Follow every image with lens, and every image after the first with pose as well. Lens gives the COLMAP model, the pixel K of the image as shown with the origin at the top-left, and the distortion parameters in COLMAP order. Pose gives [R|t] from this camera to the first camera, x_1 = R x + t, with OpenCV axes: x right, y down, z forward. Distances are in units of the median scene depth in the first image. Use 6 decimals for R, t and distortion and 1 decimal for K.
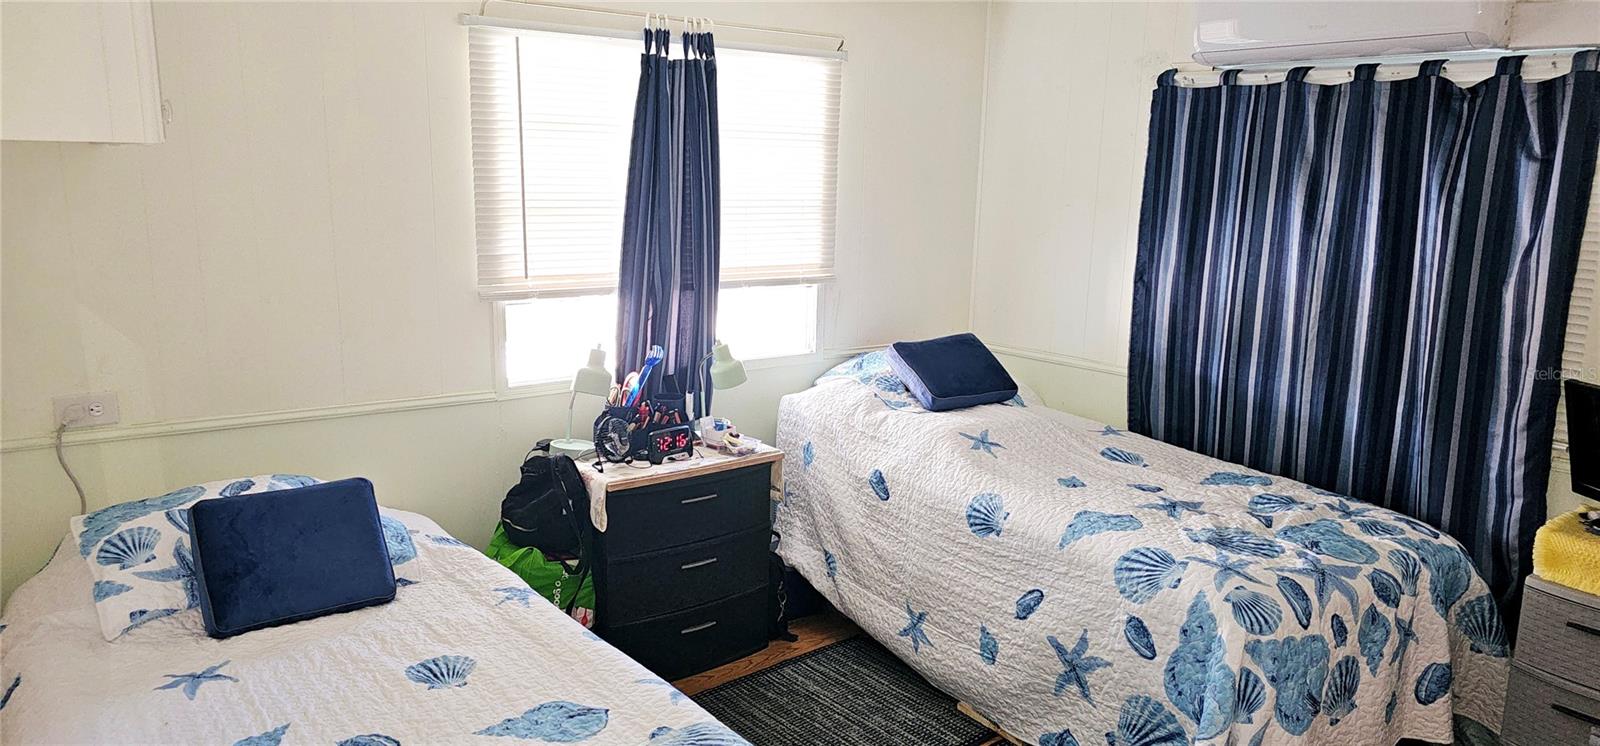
lens RADIAL K [[1067.8, 0, 803.3], [0, 1067.8, 377.2], [0, 0, 1]] dist [0.036543, -0.019926]
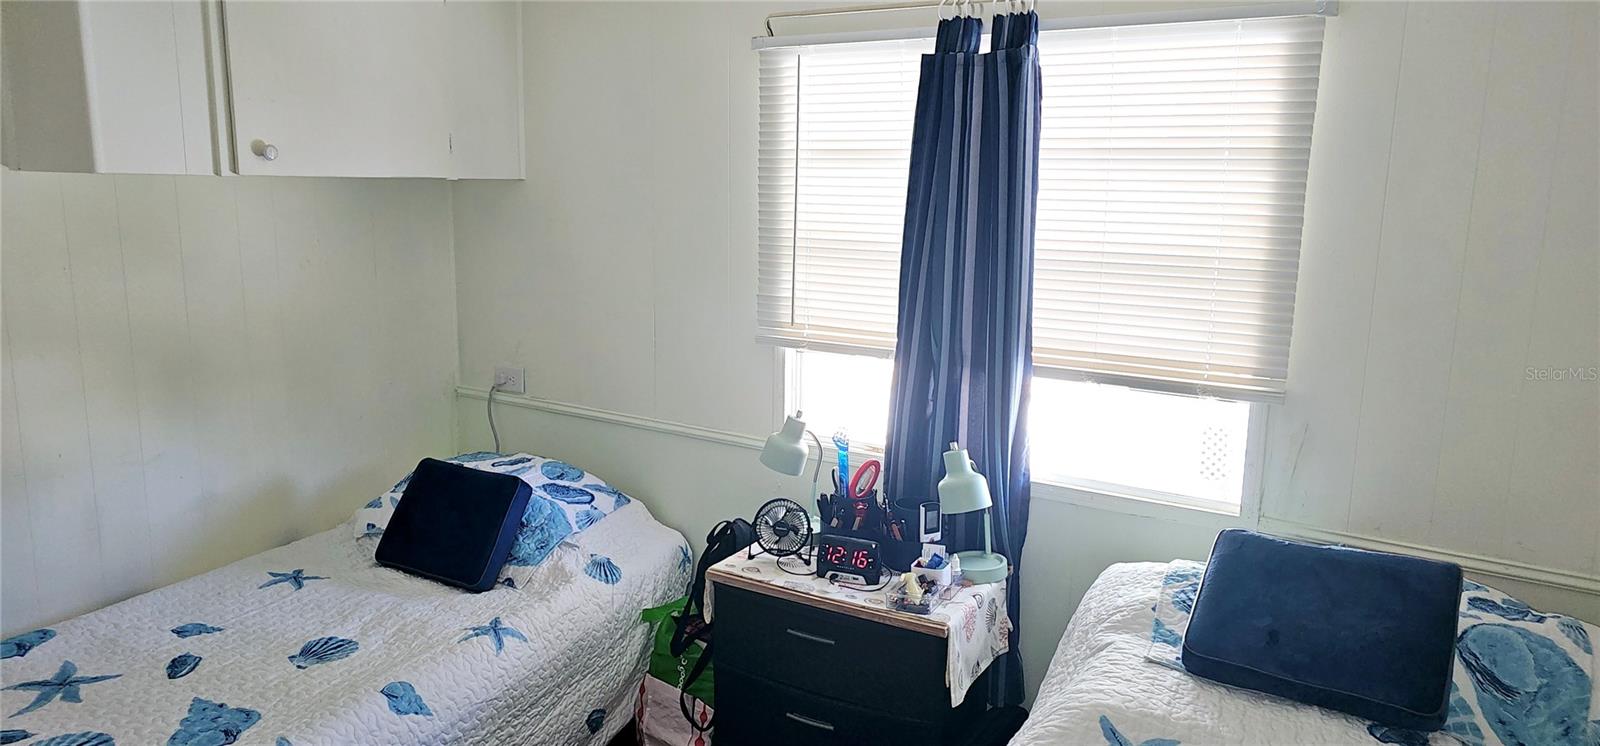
lens RADIAL K [[1067.8, 0, 802.6], [0, 1067.8, 363.4], [0, 0, 1]] dist [0.036543, -0.019926]
pose [[0.379823, 0.148342, -0.913088, 0.547357], [-0.186366, 0.979091, 0.081541, -0.132198], [0.906092, 0.139197, 0.399527, 0.646080]]
